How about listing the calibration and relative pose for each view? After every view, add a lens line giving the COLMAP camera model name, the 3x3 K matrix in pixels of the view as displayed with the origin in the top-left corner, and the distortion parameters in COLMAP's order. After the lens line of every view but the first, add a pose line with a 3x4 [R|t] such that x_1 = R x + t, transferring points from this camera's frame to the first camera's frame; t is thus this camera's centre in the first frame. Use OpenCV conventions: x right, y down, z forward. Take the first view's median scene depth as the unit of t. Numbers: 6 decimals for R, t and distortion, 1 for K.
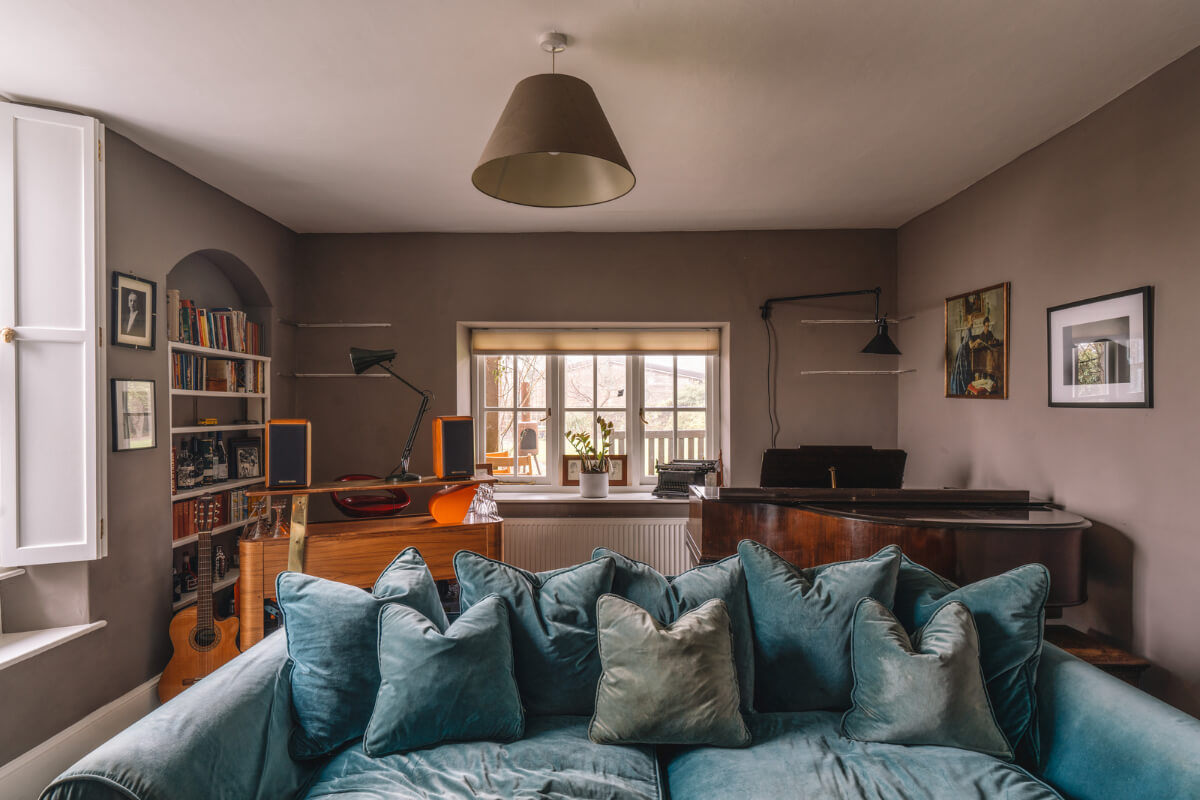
lens RADIAL K [[674.4, 0, 560.5], [0, 674.4, 405.3], [0, 0, 1]] dist [-0.005562, 0.000303]
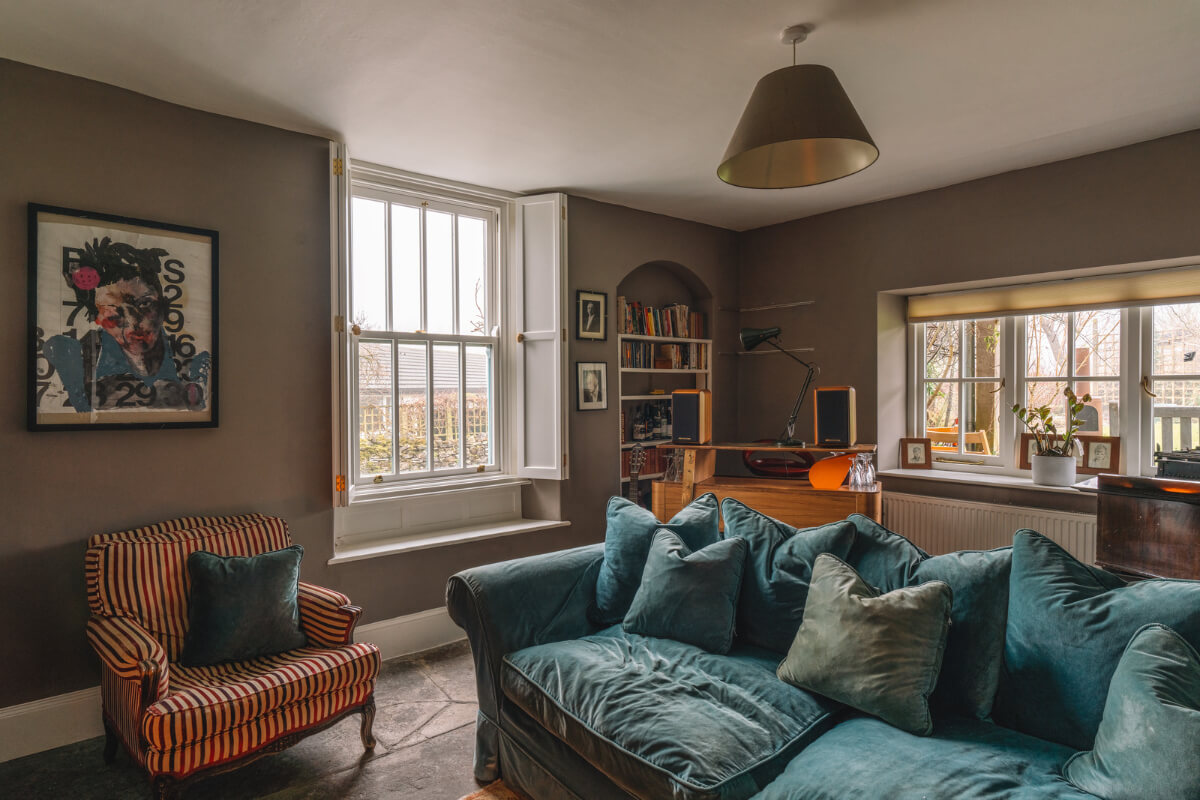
lens RADIAL K [[694.1, 0, 576.8], [0, 694.1, 389.4], [0, 0, 1]] dist [0.008185, -0.003173]
pose [[0.633536, -0.003568, -0.773705, 0.564151], [0.010091, 0.999942, 0.003651, 0.016872], [0.773647, -0.010121, 0.633536, 0.023069]]
